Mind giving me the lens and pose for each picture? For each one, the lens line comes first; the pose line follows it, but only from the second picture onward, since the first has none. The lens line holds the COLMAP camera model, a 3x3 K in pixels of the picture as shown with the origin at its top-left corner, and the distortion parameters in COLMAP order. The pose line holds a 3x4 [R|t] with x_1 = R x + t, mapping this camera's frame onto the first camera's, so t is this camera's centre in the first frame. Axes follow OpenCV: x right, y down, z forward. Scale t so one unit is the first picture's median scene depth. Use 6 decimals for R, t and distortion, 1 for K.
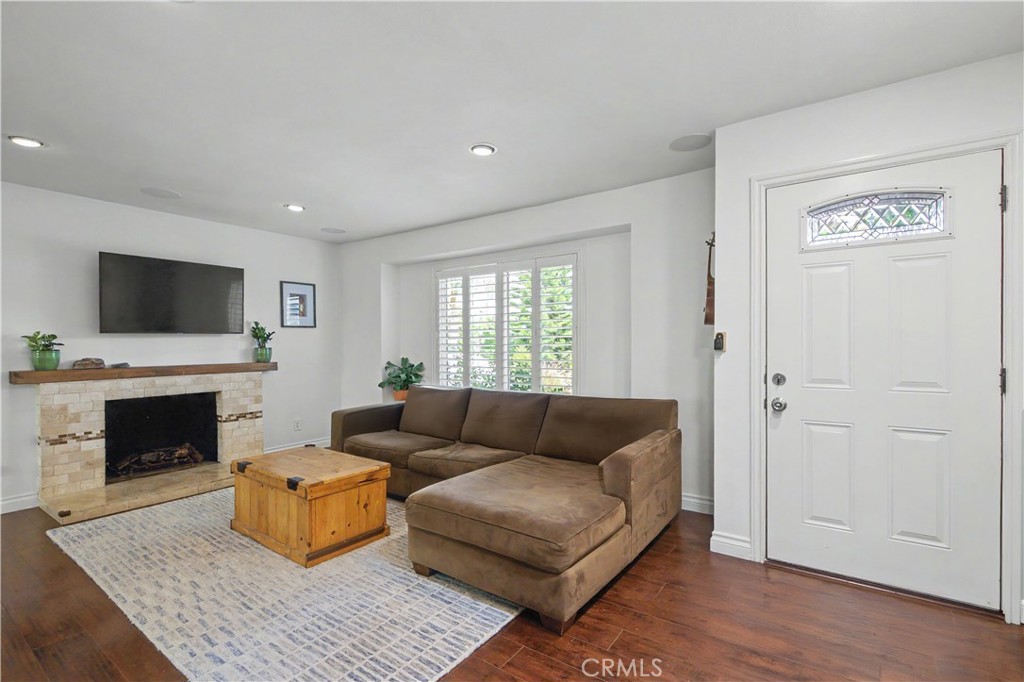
lens RADIAL K [[480.6, 0, 514.3], [0, 480.6, 347.1], [0, 0, 1]] dist [-0.000430, -0.000270]
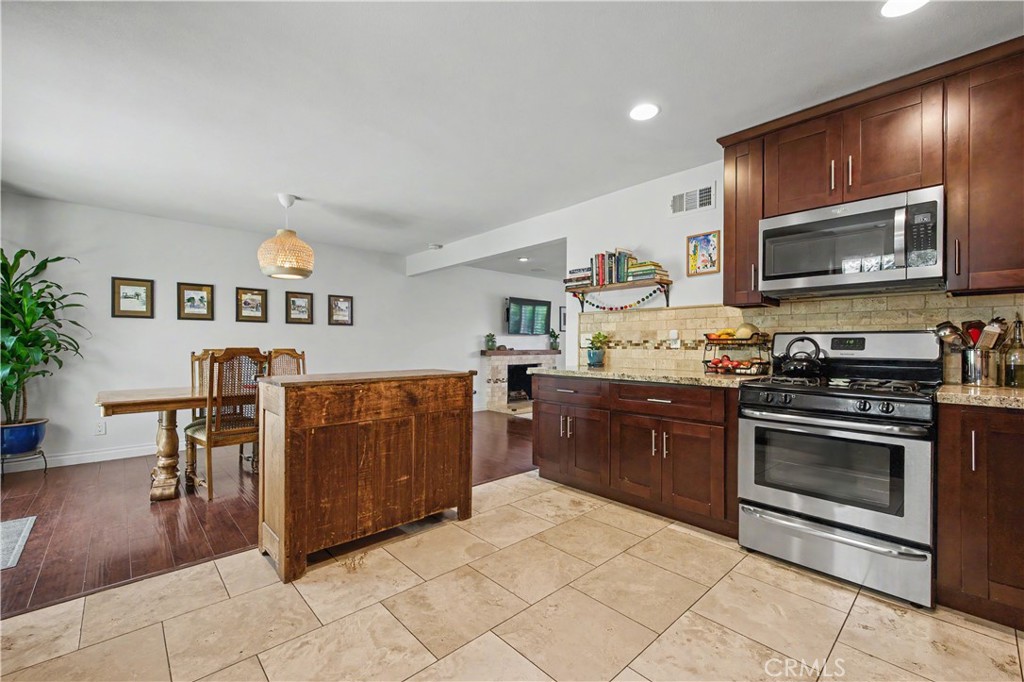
lens RADIAL K [[429.8, 0, 512.0], [0, 429.8, 346.0], [0, 0, 1]] dist [-0.000467, -0.000020]
pose [[0.981671, 0.005386, -0.190510, -0.464055], [-0.008158, 0.999872, -0.013767, 0.052951], [0.190411, 0.015069, 0.981589, -0.906807]]
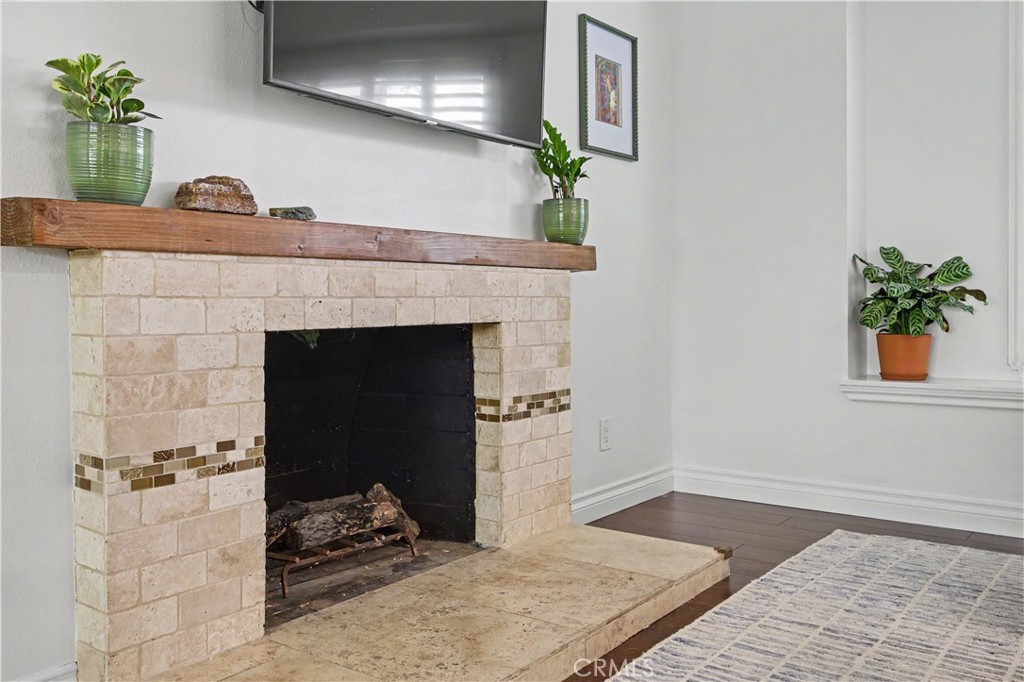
lens RADIAL K [[887.4, 0, 510.8], [0, 887.4, 331.6], [0, 0, 1]] dist [-0.001384, 0.002398]
pose [[0.999914, 0.001736, -0.013034, -0.702552], [-0.001452, 0.999763, 0.021717, 0.099902], [0.013069, -0.021696, 0.999679, 0.486074]]
